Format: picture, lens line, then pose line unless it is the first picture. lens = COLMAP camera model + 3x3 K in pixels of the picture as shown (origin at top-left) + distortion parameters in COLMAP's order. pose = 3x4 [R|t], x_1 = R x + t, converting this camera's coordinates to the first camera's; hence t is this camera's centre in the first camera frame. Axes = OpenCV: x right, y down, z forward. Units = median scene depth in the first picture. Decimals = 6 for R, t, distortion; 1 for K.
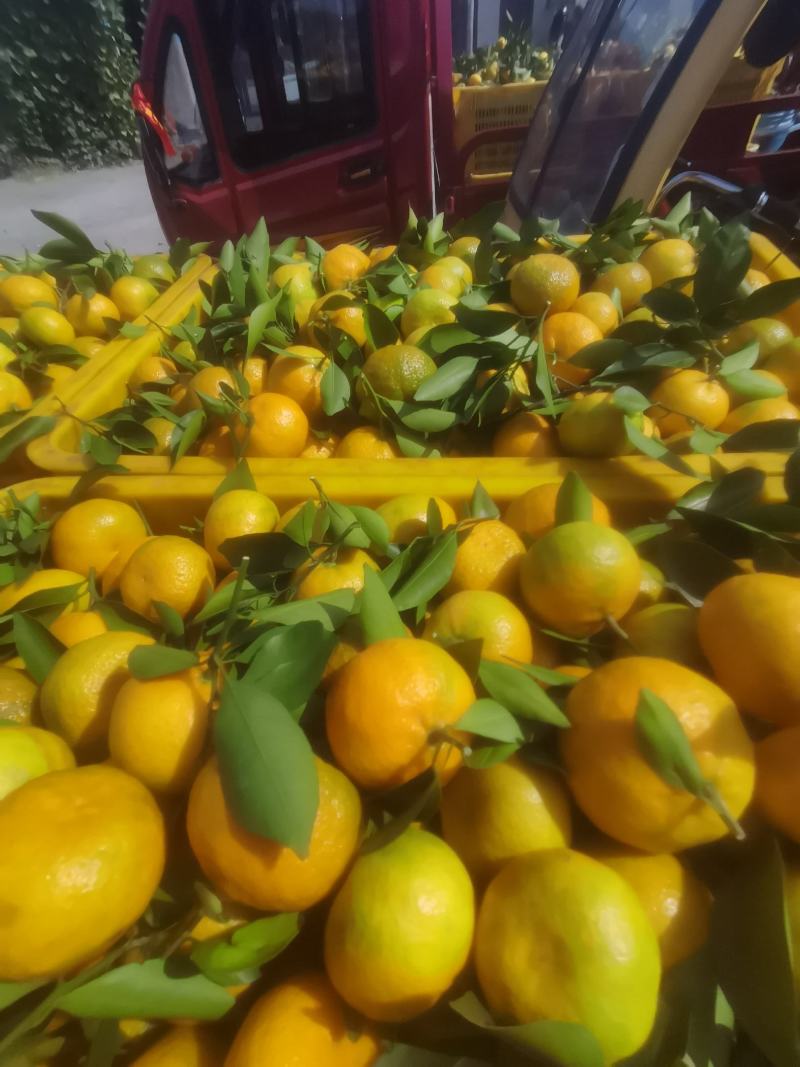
lens RADIAL K [[530.4, 0, 400.4], [0, 530.4, 524.0], [0, 0, 1]] dist [0.031242, -0.000698]
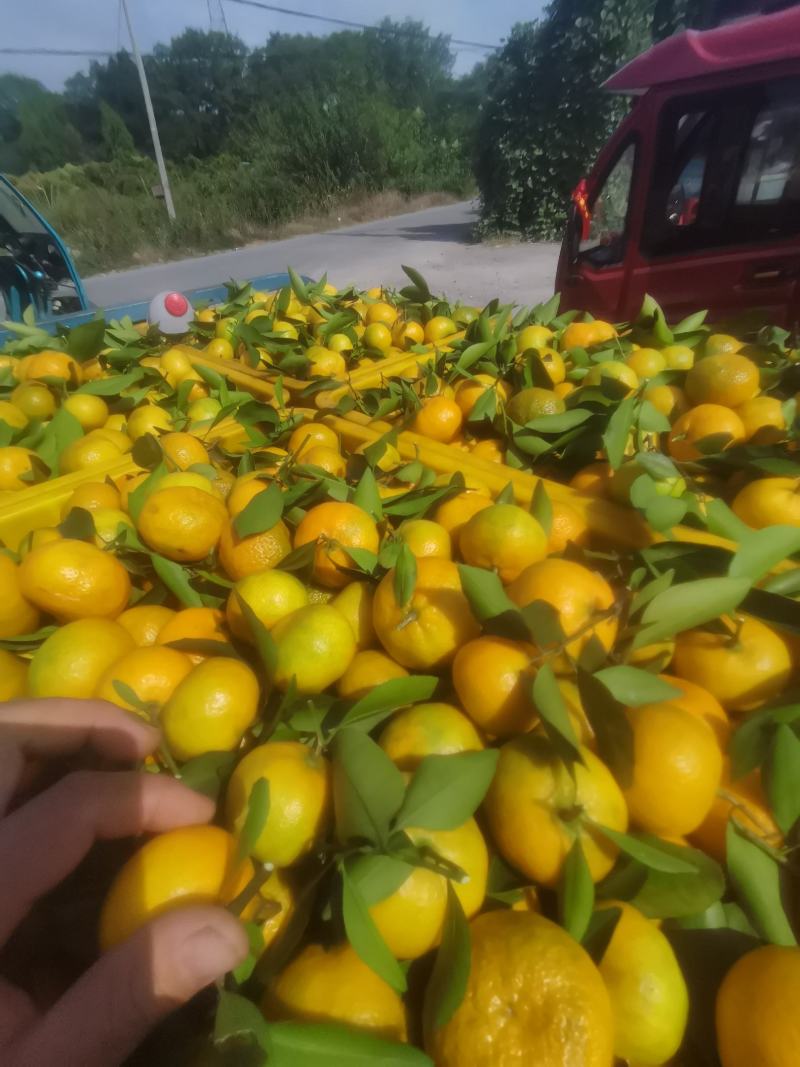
lens RADIAL K [[537.4, 0, 400.0], [0, 537.4, 533.5], [0, 0, 1]] dist [-0.001536, -0.000652]
pose [[0.778031, 0.379771, -0.500442, 0.387019], [-0.425417, 0.904649, 0.025122, 0.076870], [0.462264, 0.193351, 0.865406, -0.180108]]
